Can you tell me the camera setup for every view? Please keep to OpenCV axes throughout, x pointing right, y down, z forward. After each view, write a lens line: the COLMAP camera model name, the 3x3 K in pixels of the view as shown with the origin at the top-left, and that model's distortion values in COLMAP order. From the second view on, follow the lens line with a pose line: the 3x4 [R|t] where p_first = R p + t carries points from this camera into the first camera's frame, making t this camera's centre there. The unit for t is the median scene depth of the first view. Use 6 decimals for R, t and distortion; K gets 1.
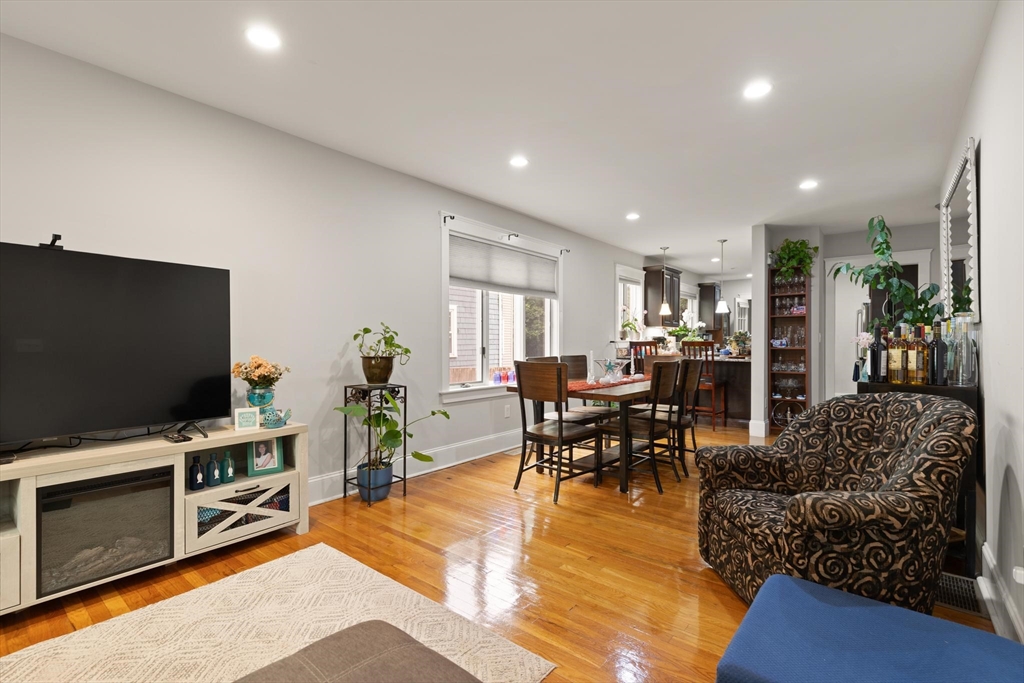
lens RADIAL K [[472.2, 0, 516.1], [0, 472.2, 338.8], [0, 0, 1]] dist [0.011423, -0.003048]
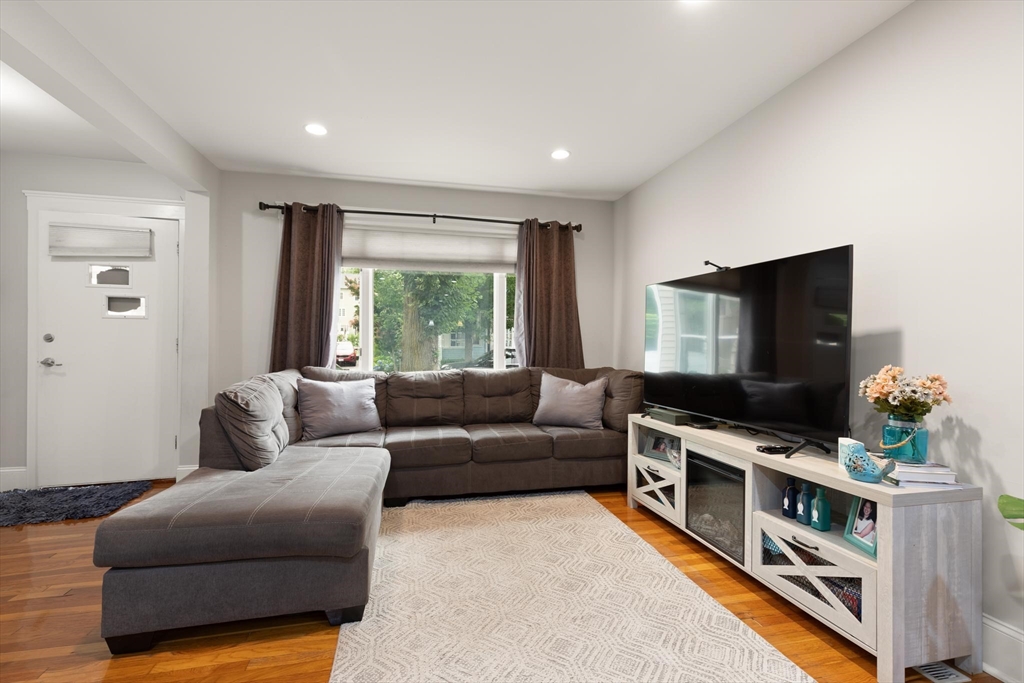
lens RADIAL K [[472.2, 0, 514.0], [0, 472.2, 340.8], [0, 0, 1]] dist [0.011423, -0.003048]
pose [[-0.622814, -0.013765, -0.782249, 0.207966], [-0.006840, 0.999903, -0.012149, 0.010577], [0.782340, -0.002216, -0.622847, 0.778793]]
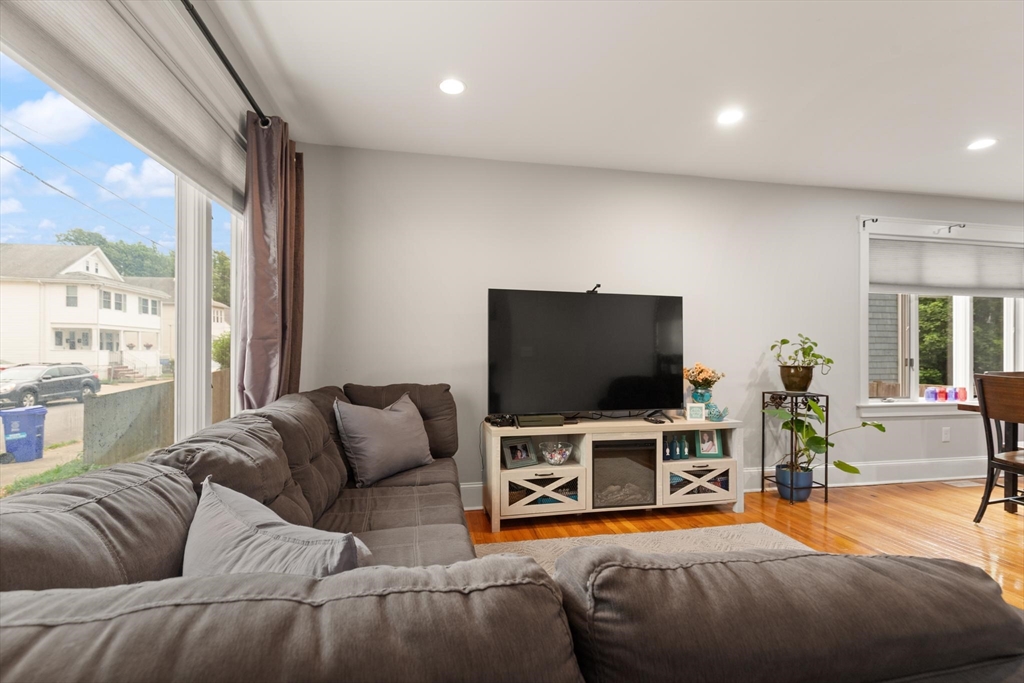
lens RADIAL K [[472.2, 0, 515.3], [0, 472.2, 349.1], [0, 0, 1]] dist [0.011423, -0.003048]
pose [[0.767119, 0.001120, -0.641504, -0.090212], [-0.000007, 0.999998, 0.001738, -0.002201], [0.641505, -0.001329, 0.767117, -0.215951]]
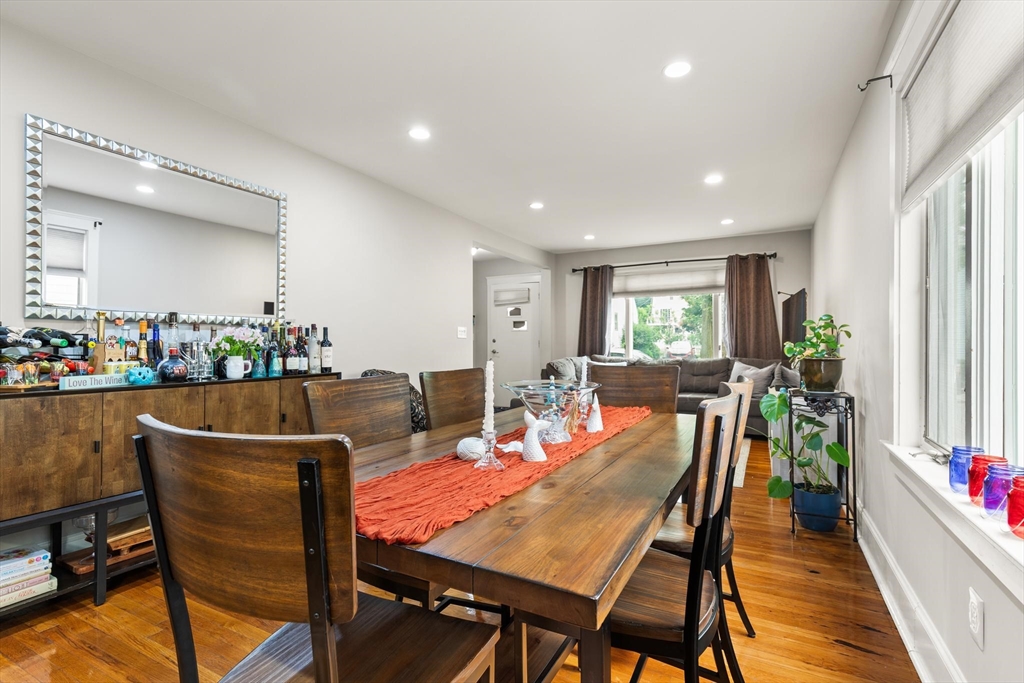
lens RADIAL K [[472.2, 0, 511.7], [0, 472.2, 341.2], [0, 0, 1]] dist [0.011423, -0.003048]
pose [[-0.983751, -0.003592, -0.179500, 0.357503], [-0.002434, 0.999975, -0.006673, 0.016024], [0.179519, -0.006128, -0.983735, 1.628399]]
